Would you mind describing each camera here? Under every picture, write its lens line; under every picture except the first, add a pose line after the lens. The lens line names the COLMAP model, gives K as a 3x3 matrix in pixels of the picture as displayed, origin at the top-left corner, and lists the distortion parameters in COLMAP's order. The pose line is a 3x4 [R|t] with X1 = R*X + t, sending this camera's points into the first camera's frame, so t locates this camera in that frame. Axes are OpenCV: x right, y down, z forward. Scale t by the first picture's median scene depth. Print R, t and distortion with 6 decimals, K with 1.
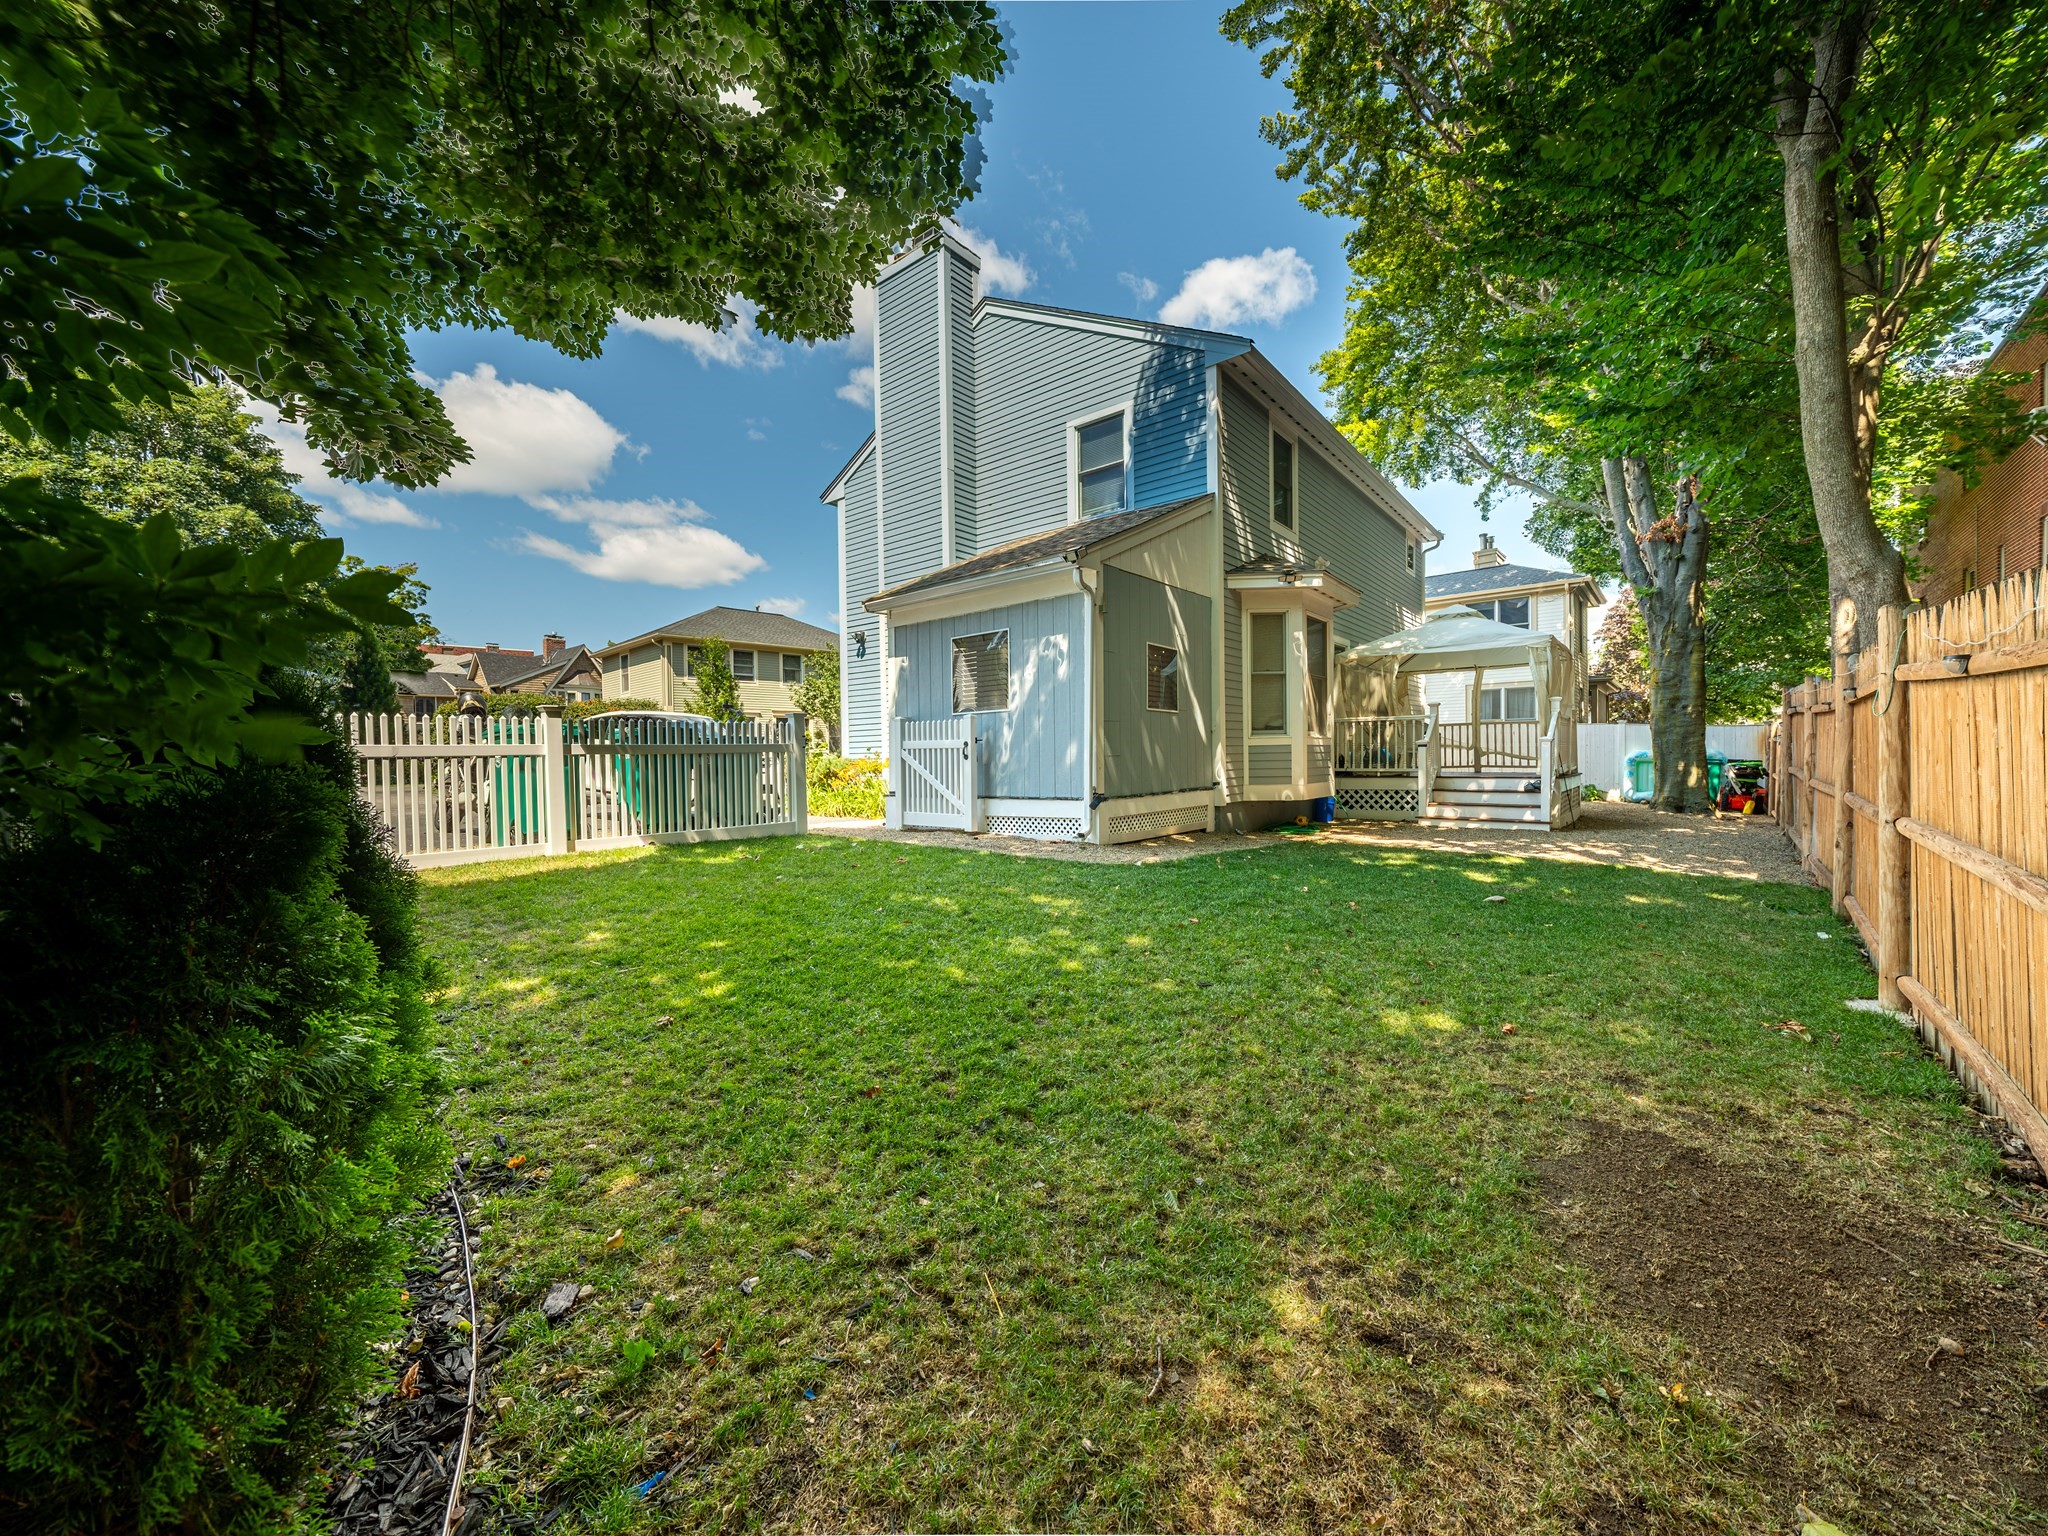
lens RADIAL K [[779.1, 0, 1016.7], [0, 779.1, 772.8], [0, 0, 1]] dist [-0.002936, -0.000295]
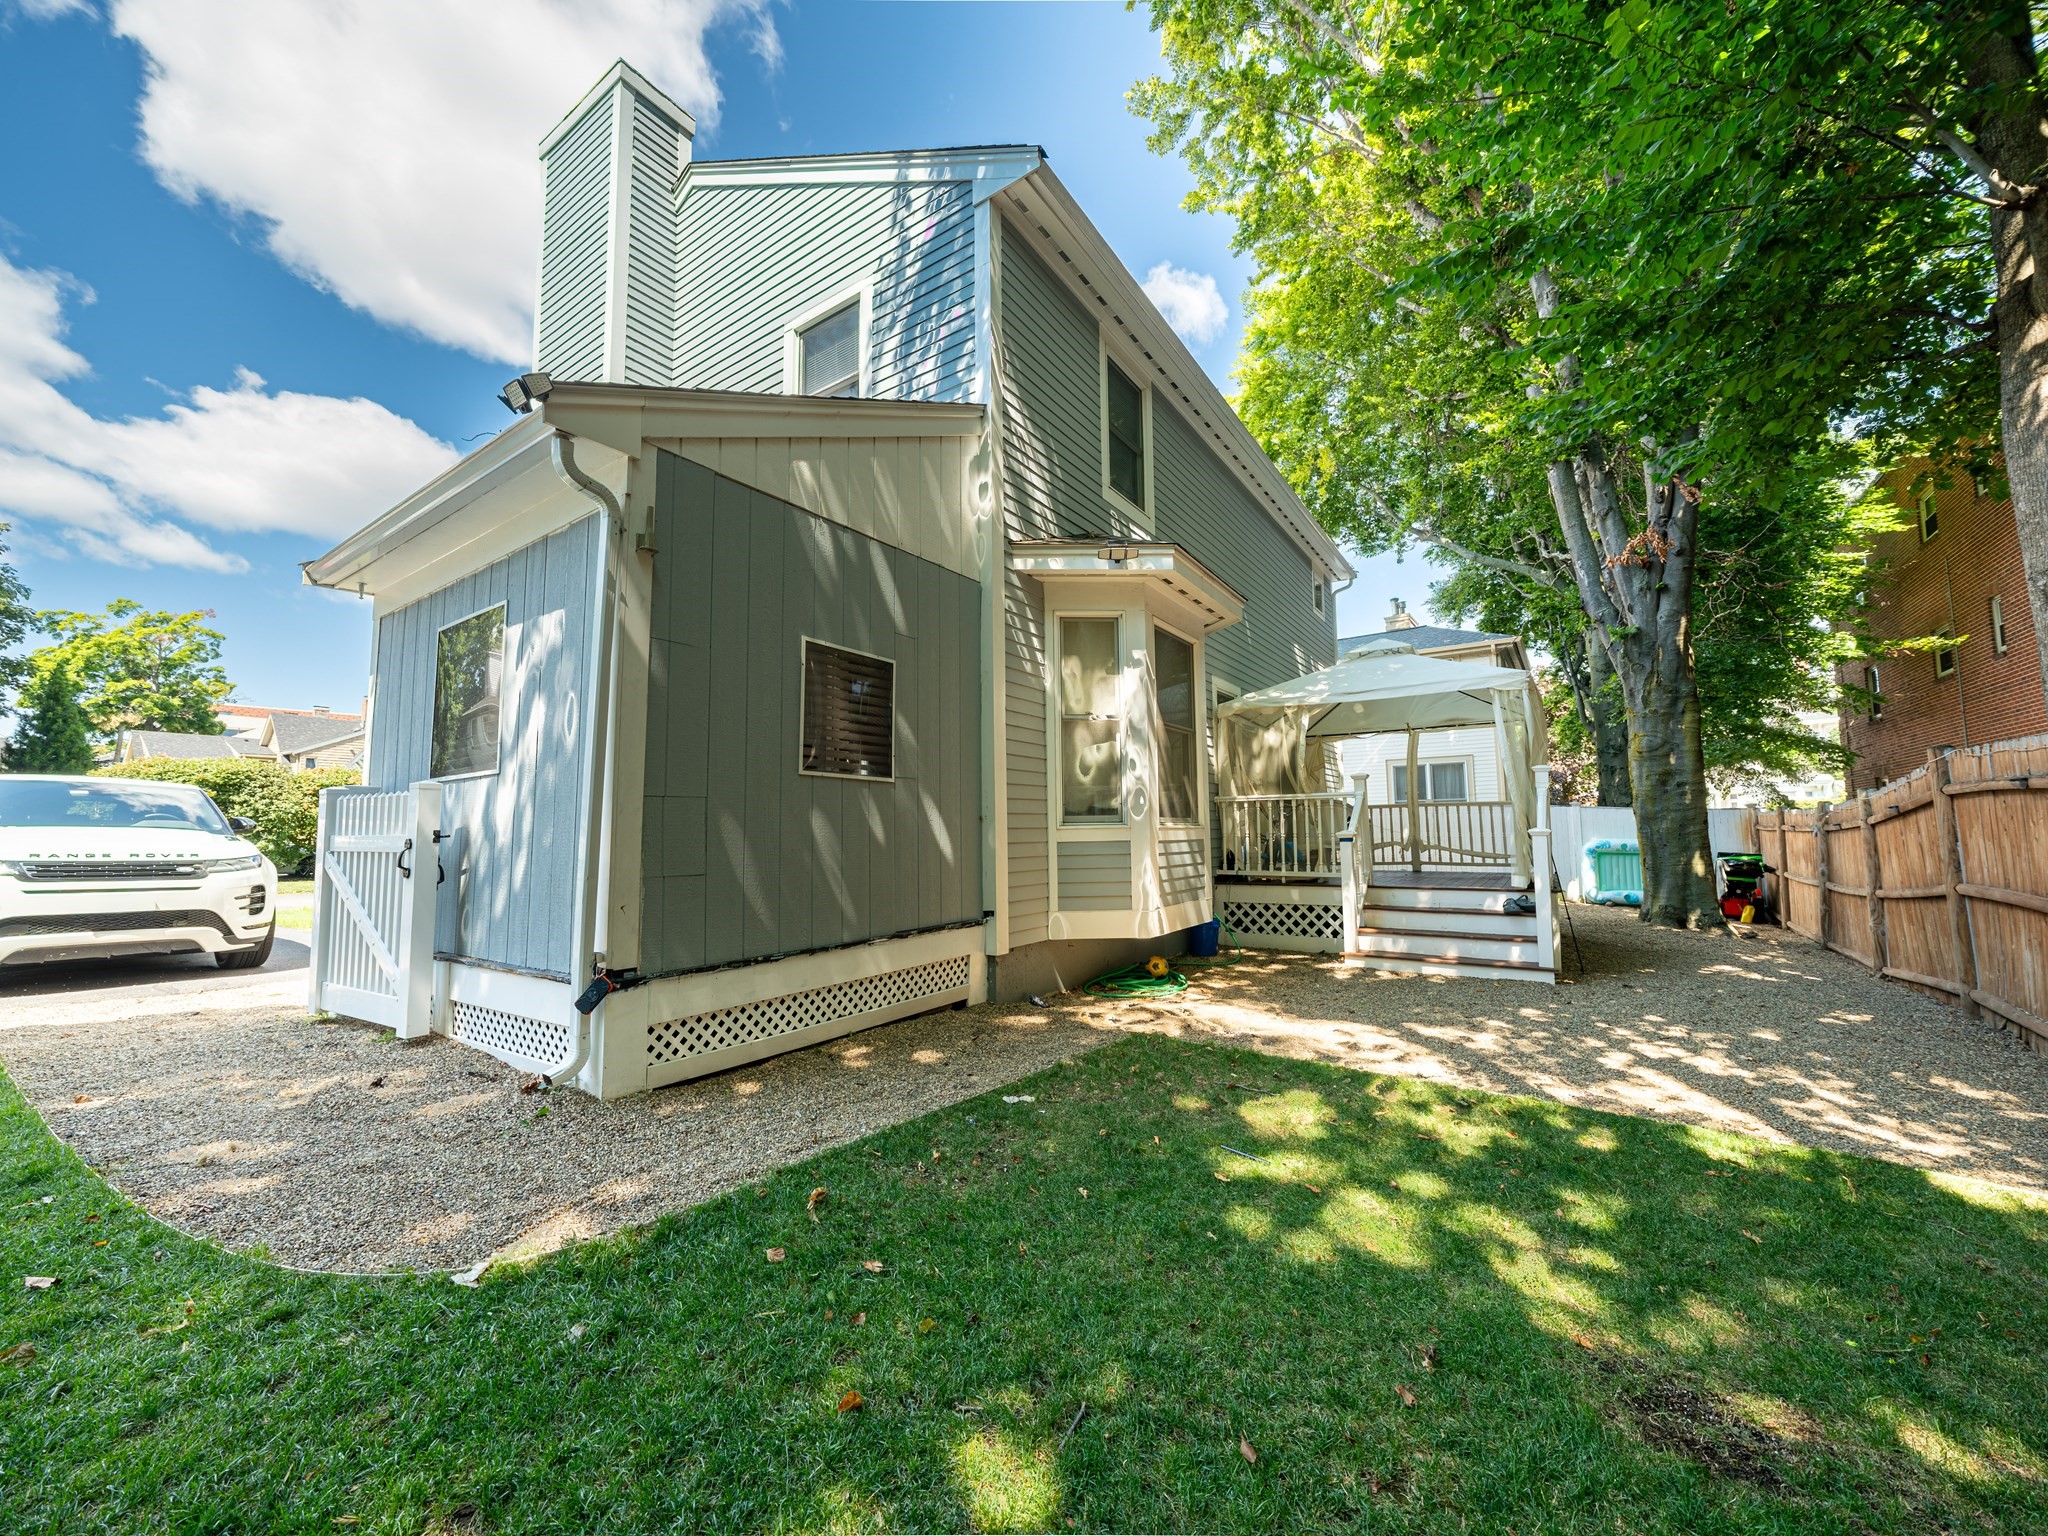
lens RADIAL K [[779.1, 0, 1016.7], [0, 779.1, 772.8], [0, 0, 1]] dist [-0.002936, -0.000295]
pose [[0.996008, 0.010069, 0.088690, 0.173430], [-0.001151, 0.994983, -0.100037, -0.022596], [-0.089253, 0.099536, 0.991023, 0.342931]]
